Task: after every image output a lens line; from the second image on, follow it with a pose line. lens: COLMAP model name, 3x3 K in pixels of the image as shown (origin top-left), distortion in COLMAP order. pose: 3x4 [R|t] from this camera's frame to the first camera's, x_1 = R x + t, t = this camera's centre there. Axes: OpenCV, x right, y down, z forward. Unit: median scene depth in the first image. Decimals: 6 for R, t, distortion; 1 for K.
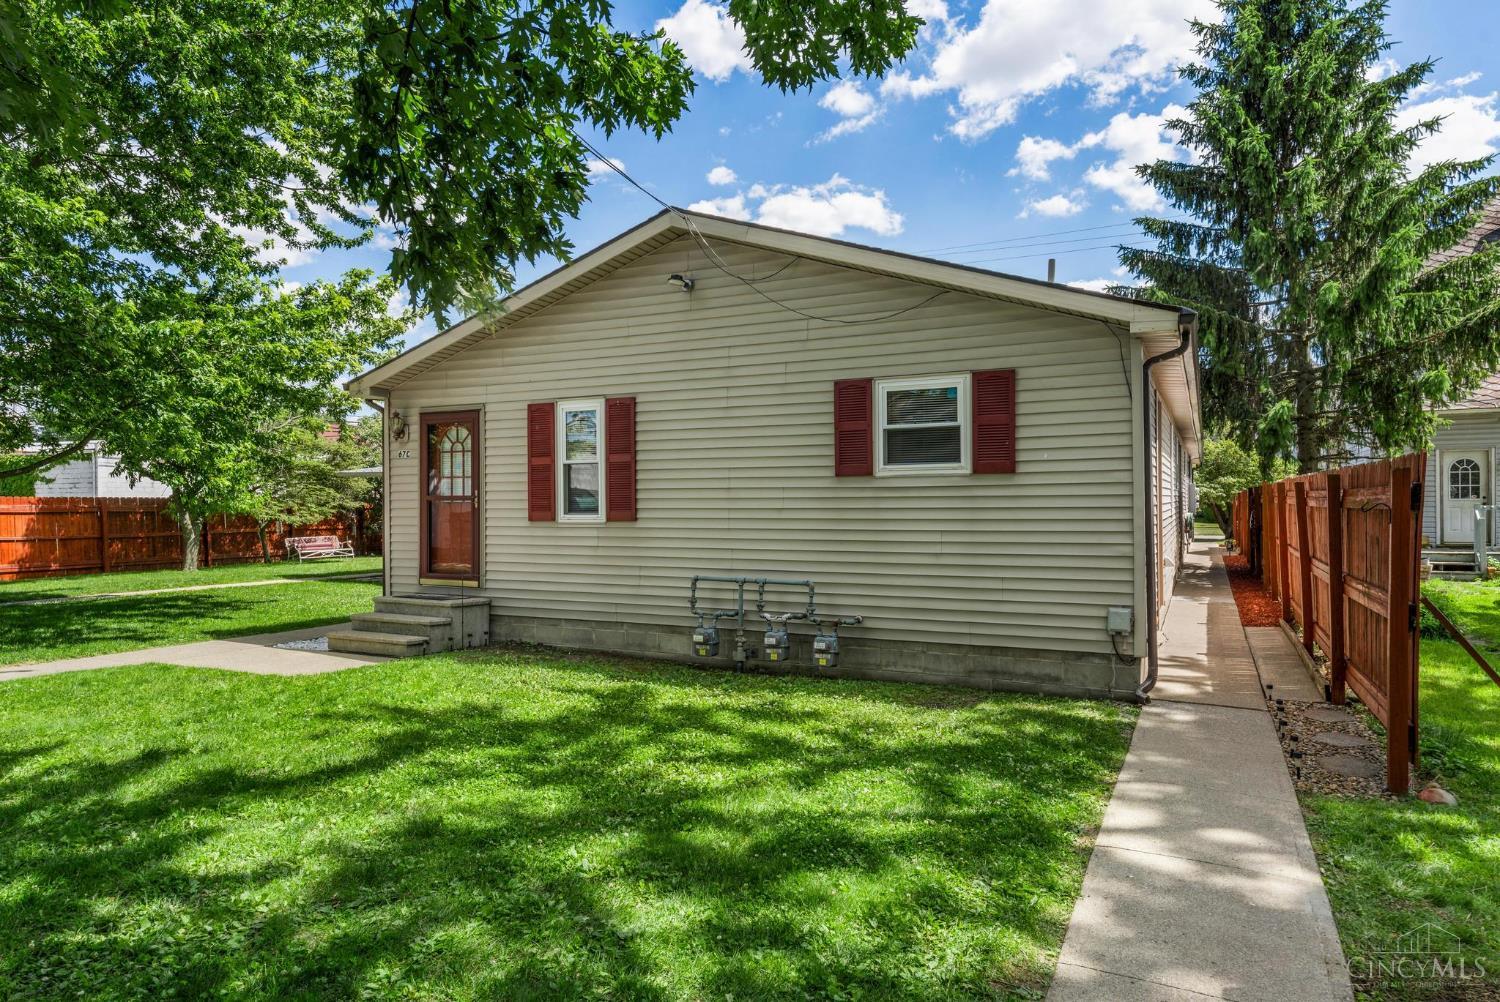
lens RADIAL K [[938.4, 0, 745.5], [0, 938.4, 504.1], [0, 0, 1]] dist [0.017326, -0.000535]
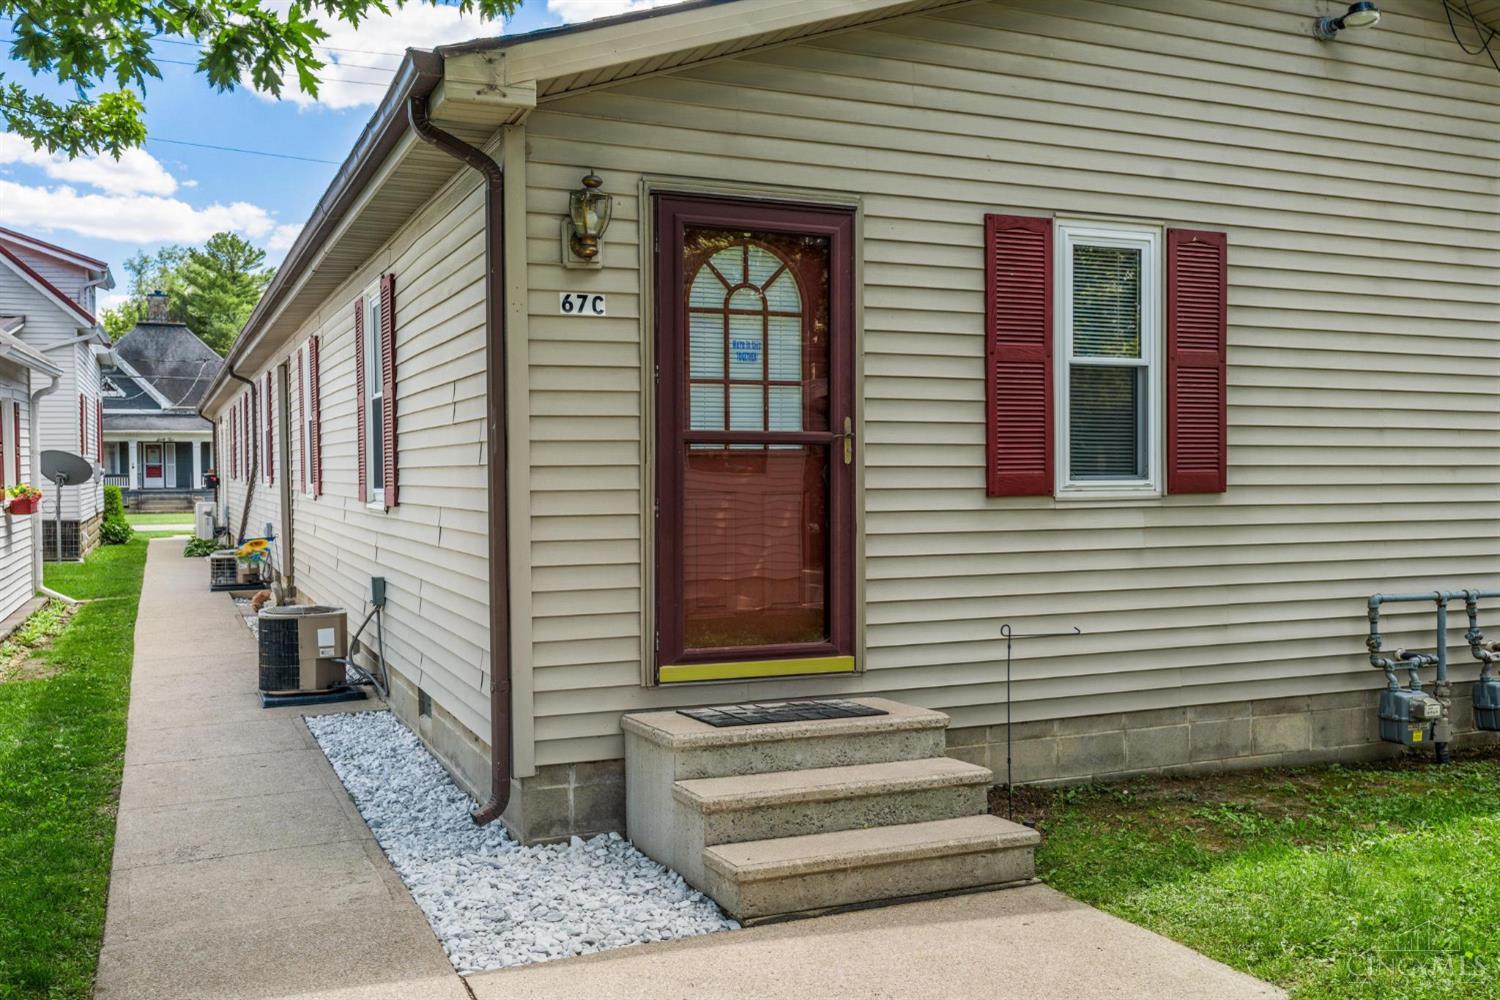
lens RADIAL K [[1342.4, 0, 749.9], [0, 1342.4, 536.5], [0, 0, 1]] dist [0.001312, 0.000384]
pose [[0.642362, -0.018417, 0.766180, -0.757660], [0.016307, 0.999813, 0.010362, 0.028280], [-0.766228, 0.005839, 0.642542, 0.703017]]
